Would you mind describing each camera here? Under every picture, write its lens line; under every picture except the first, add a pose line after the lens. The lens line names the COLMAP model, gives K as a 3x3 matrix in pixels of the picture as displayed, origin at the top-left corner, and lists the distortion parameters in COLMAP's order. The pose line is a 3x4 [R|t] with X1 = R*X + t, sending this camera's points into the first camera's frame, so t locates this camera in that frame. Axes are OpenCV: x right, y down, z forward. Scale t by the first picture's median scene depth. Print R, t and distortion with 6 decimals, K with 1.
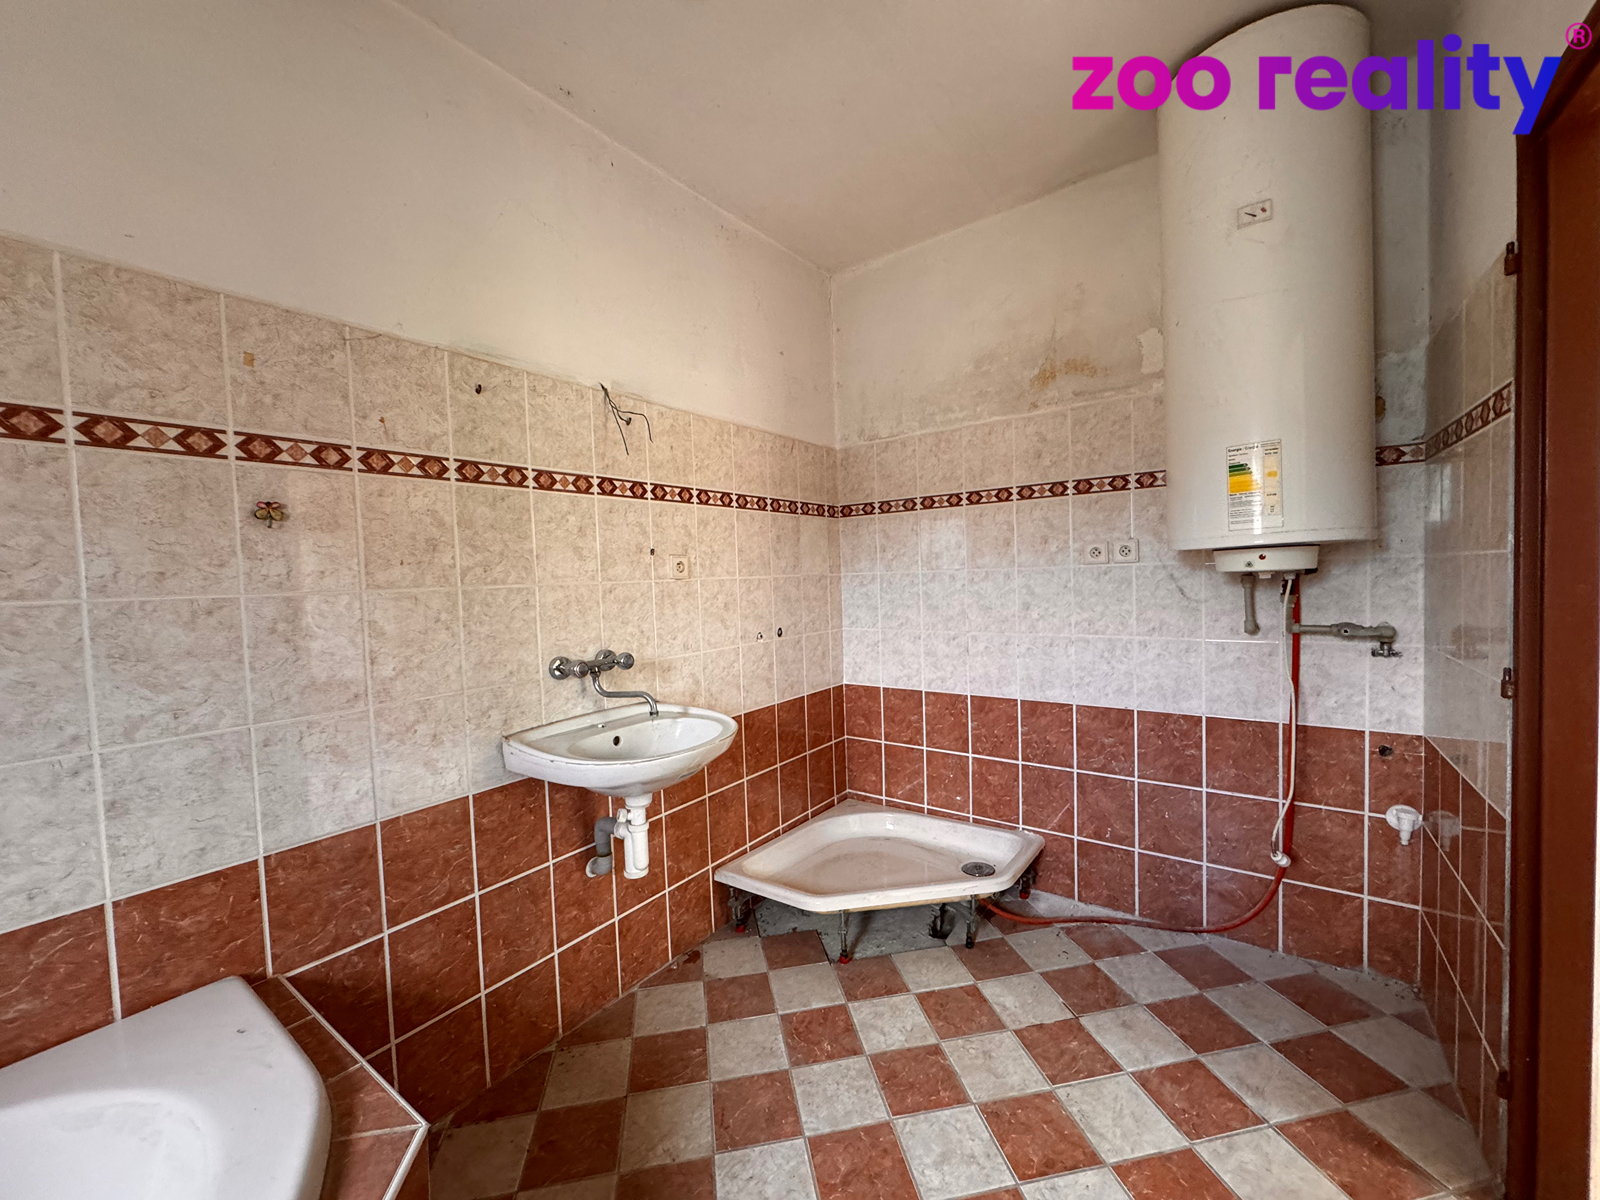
lens RADIAL K [[635.3, 0, 794.5], [0, 635.3, 603.1], [0, 0, 1]] dist [-0.001914, 0.000316]
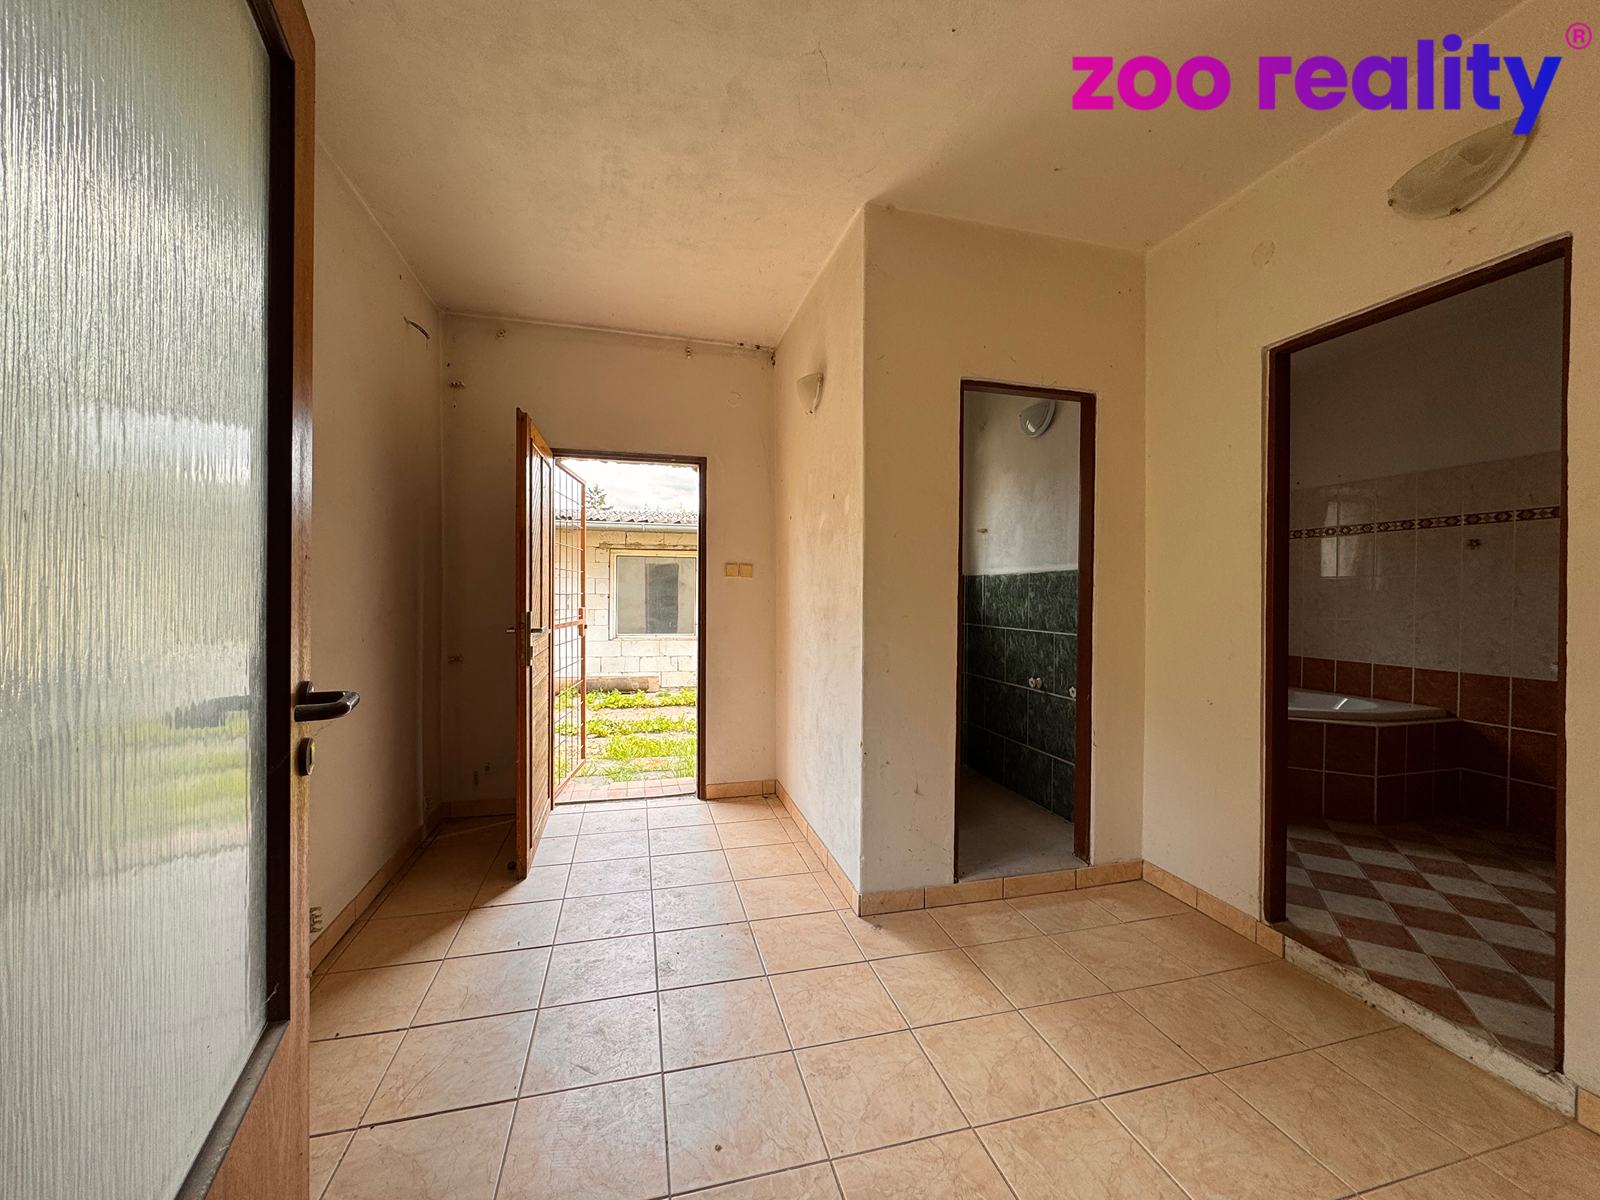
lens RADIAL K [[635.3, 0, 801.7], [0, 635.3, 598.9], [0, 0, 1]] dist [-0.001914, 0.000316]
pose [[-0.630524, 0.037454, -0.775265, 2.425363], [-0.018487, 0.997827, 0.063242, -0.023176], [0.775949, 0.054208, -0.628462, 0.411423]]
